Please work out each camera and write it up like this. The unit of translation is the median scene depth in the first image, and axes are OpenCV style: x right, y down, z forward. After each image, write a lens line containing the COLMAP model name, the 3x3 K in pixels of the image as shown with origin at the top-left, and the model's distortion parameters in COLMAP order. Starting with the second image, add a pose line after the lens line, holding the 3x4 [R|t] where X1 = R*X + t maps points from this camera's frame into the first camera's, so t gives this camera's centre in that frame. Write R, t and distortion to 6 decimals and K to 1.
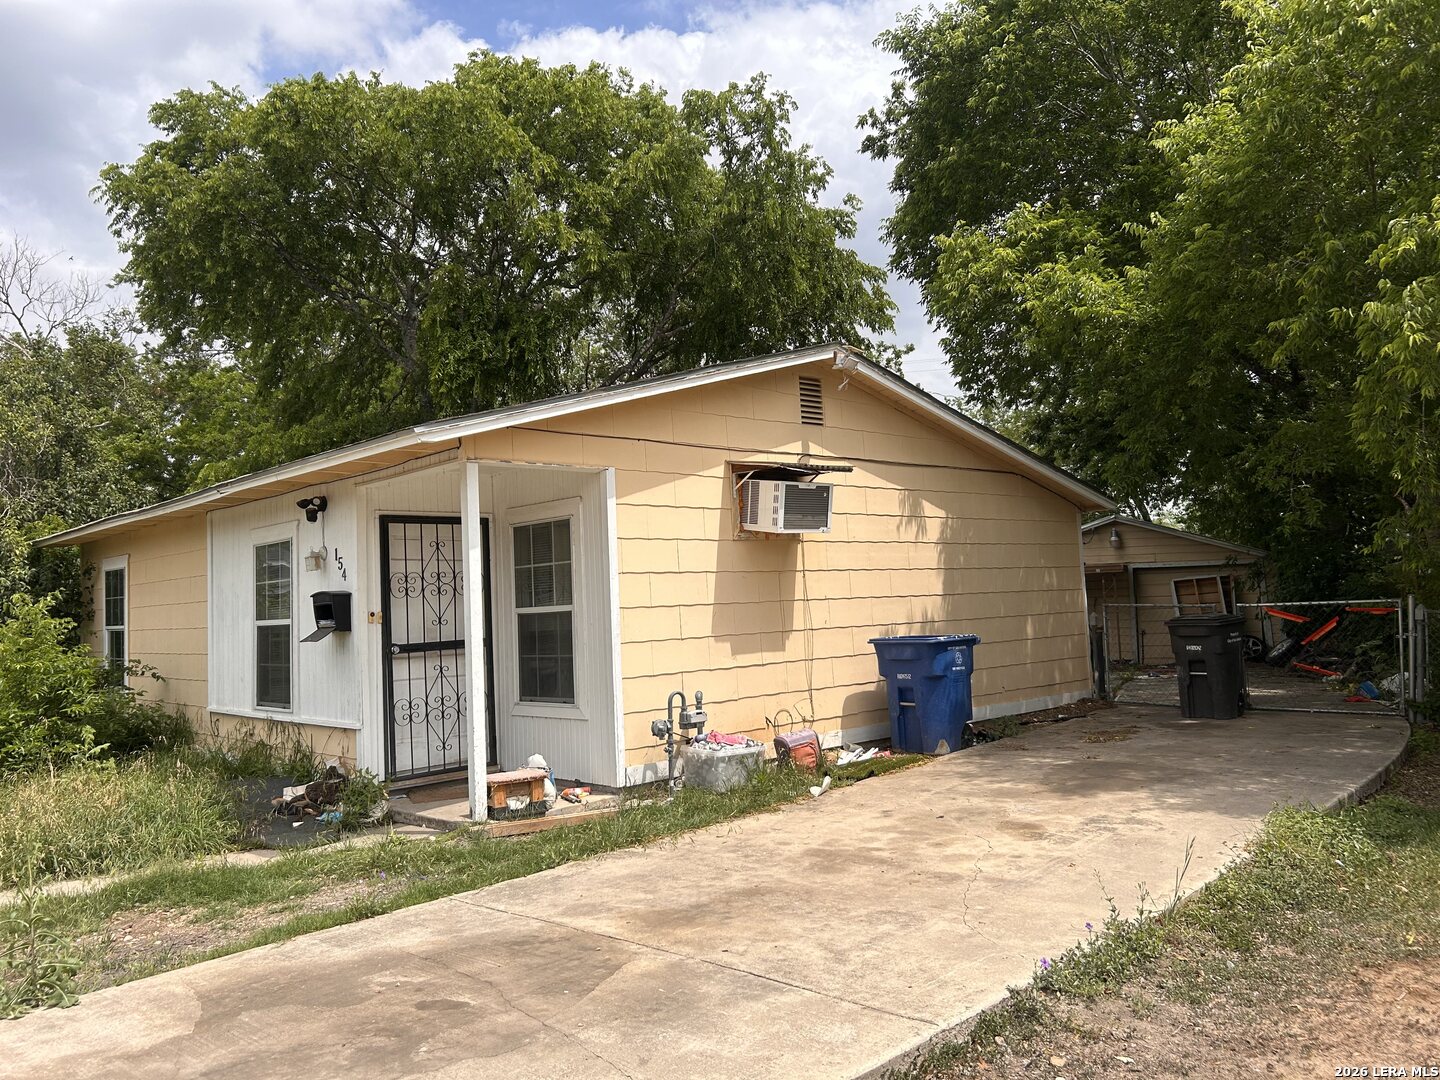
lens RADIAL K [[1147.9, 0, 720.0], [0, 1147.9, 540.0], [0, 0, 1]] dist [0.042152, -0.057645]
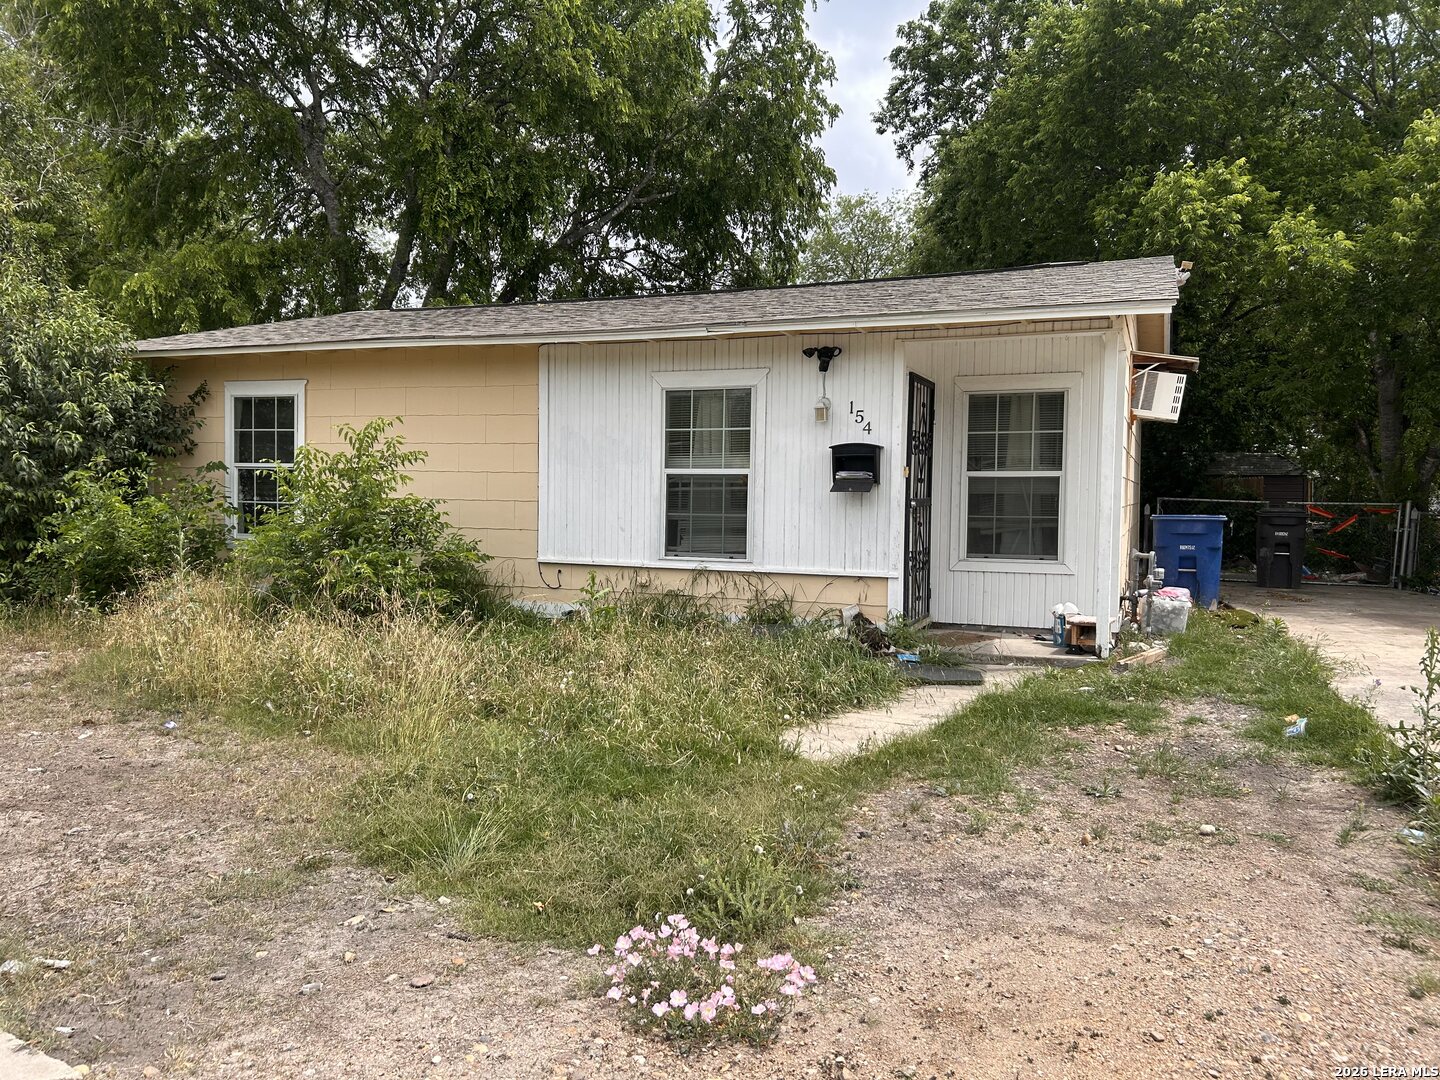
lens RADIAL K [[1147.9, 0, 720.0], [0, 1147.9, 540.0], [0, 0, 1]] dist [0.042152, -0.057645]
pose [[0.908560, 0.035602, 0.416234, -0.690525], [-0.075764, 0.993882, 0.080367, 0.045476], [-0.410827, -0.104554, 0.905699, 0.100601]]
